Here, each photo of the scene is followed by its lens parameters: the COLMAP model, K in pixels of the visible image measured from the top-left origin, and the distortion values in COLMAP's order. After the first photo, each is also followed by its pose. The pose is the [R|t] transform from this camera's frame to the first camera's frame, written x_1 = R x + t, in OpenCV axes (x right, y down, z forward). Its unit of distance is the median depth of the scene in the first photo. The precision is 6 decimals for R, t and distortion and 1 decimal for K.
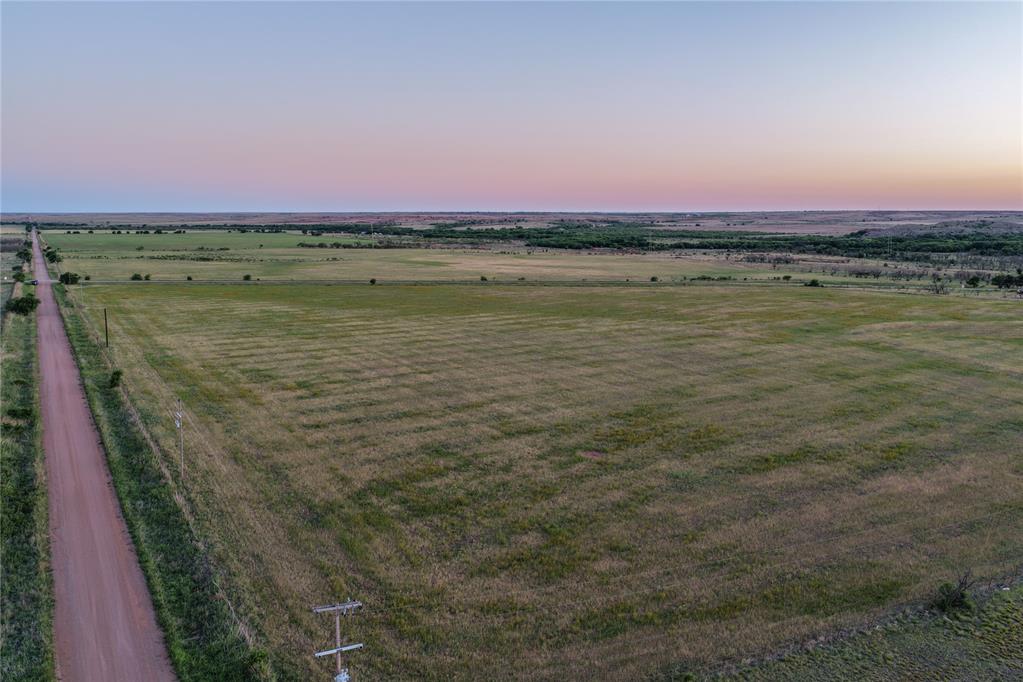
lens RADIAL K [[850.6, 0, 515.6], [0, 850.6, 338.2], [0, 0, 1]] dist [-0.016533, 0.040927]
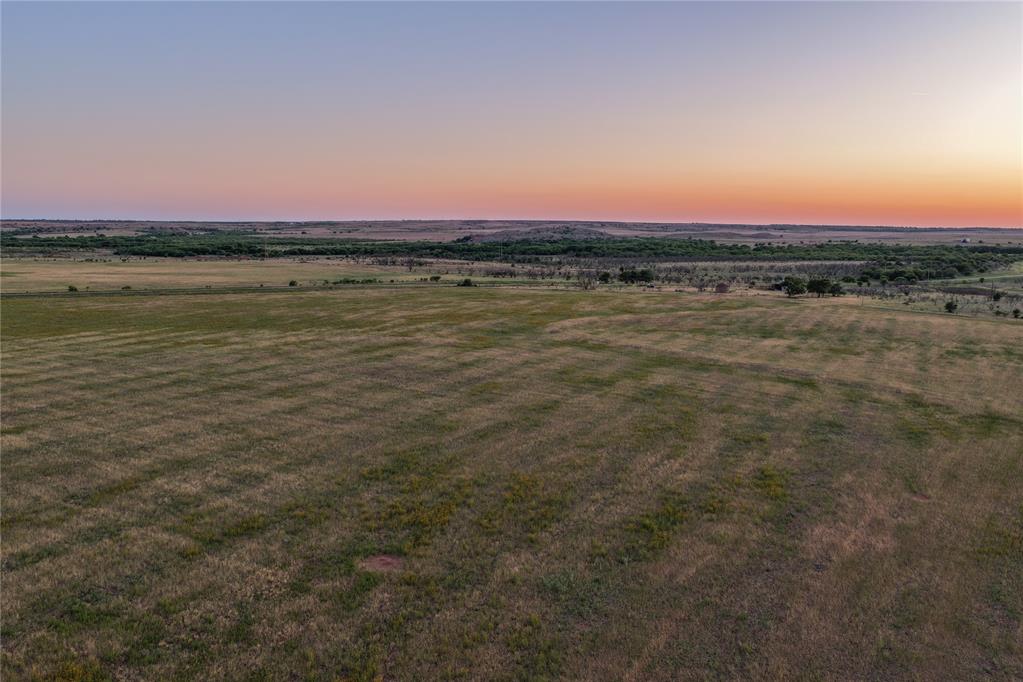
lens RADIAL K [[850.6, 0, 515.6], [0, 850.6, 338.2], [0, 0, 1]] dist [-0.016533, 0.040927]
pose [[0.896151, -0.054971, 0.440331, -0.031941], [0.060101, 0.998190, 0.002299, -0.003598], [-0.439660, 0.024404, 0.897833, 0.204922]]
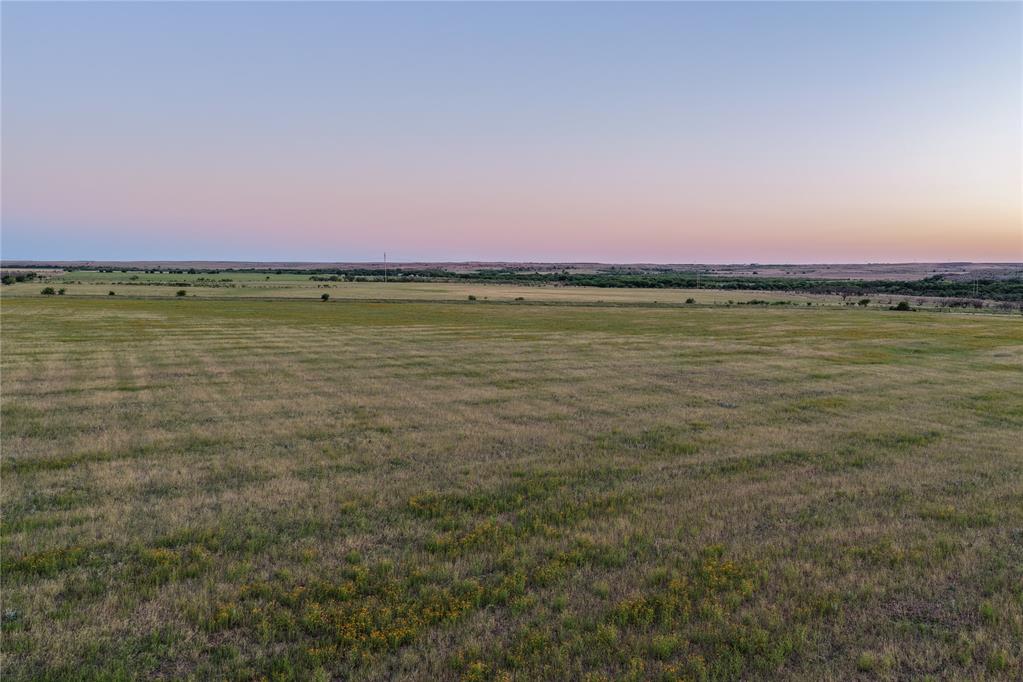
lens RADIAL K [[850.6, 0, 515.6], [0, 850.6, 338.2], [0, 0, 1]] dist [-0.016533, 0.040927]
pose [[0.997745, 0.014028, -0.065633, 0.093259], [-0.018079, 0.997941, -0.061535, 0.025159], [0.064635, 0.062583, 0.995945, 0.365784]]
